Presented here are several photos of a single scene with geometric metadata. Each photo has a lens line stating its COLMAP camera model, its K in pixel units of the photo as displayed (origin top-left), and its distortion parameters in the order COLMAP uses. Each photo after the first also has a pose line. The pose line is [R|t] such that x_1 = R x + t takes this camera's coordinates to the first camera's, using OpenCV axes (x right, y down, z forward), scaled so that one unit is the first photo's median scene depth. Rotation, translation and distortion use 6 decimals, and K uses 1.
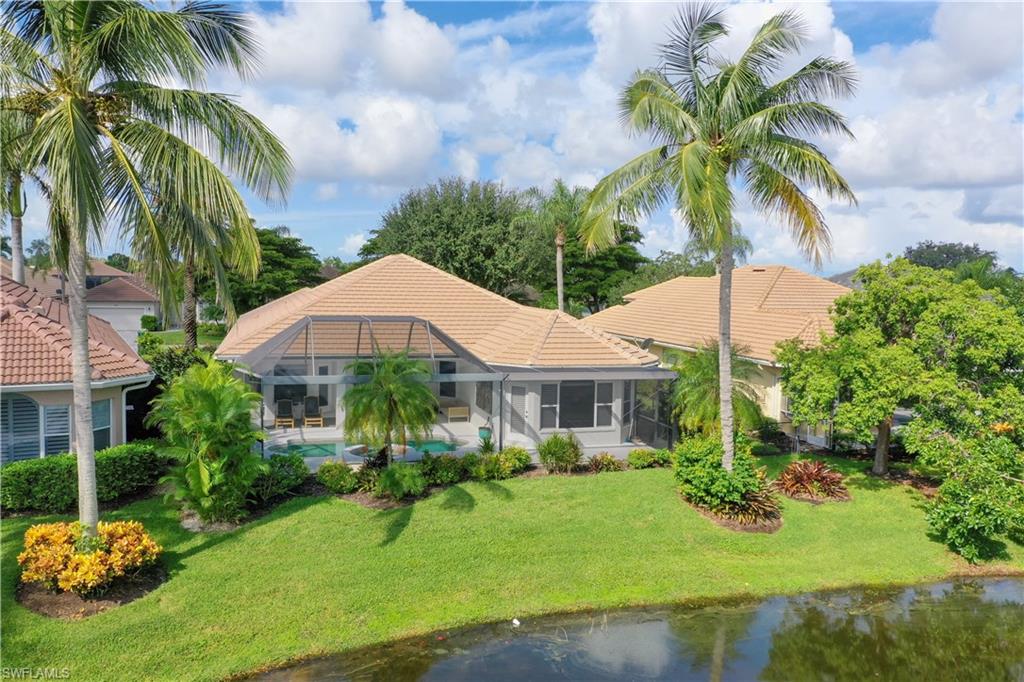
lens RADIAL K [[807.8, 0, 512.0], [0, 807.8, 341.0], [0, 0, 1]] dist [-0.004736, 0.003303]
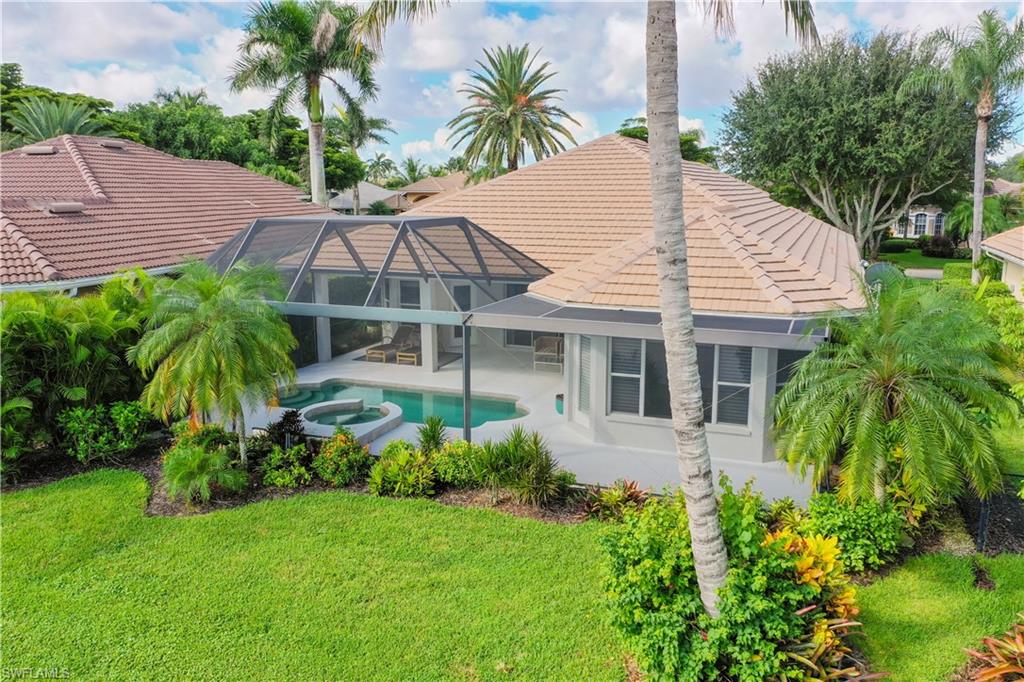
lens RADIAL K [[807.8, 0, 512.0], [0, 807.8, 341.0], [0, 0, 1]] dist [-0.004736, 0.003303]
pose [[0.794936, 0.092466, -0.599605, 0.402544], [-0.031240, 0.993245, 0.111753, -0.005528], [0.605888, -0.070105, 0.792455, 0.632471]]
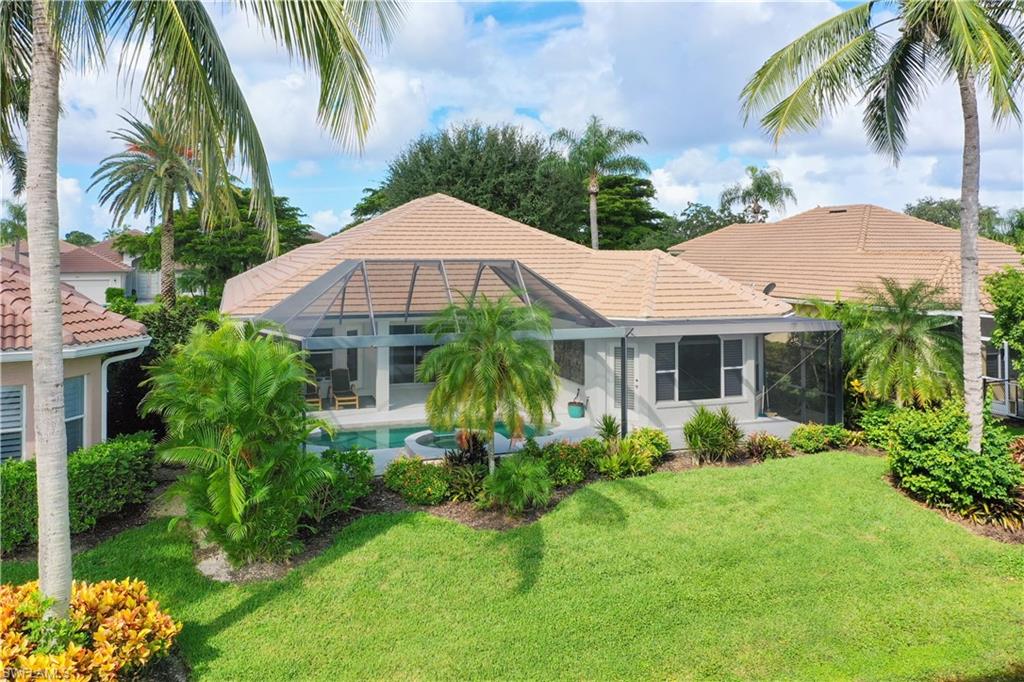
lens RADIAL K [[820.4, 0, 515.0], [0, 820.4, 250.7], [0, 0, 1]] dist [-0.001102, -0.000489]
pose [[0.998990, -0.021543, 0.039438, -0.156054], [0.024511, 0.996777, -0.076388, 0.027971], [-0.037665, 0.077278, 0.996298, 0.281795]]
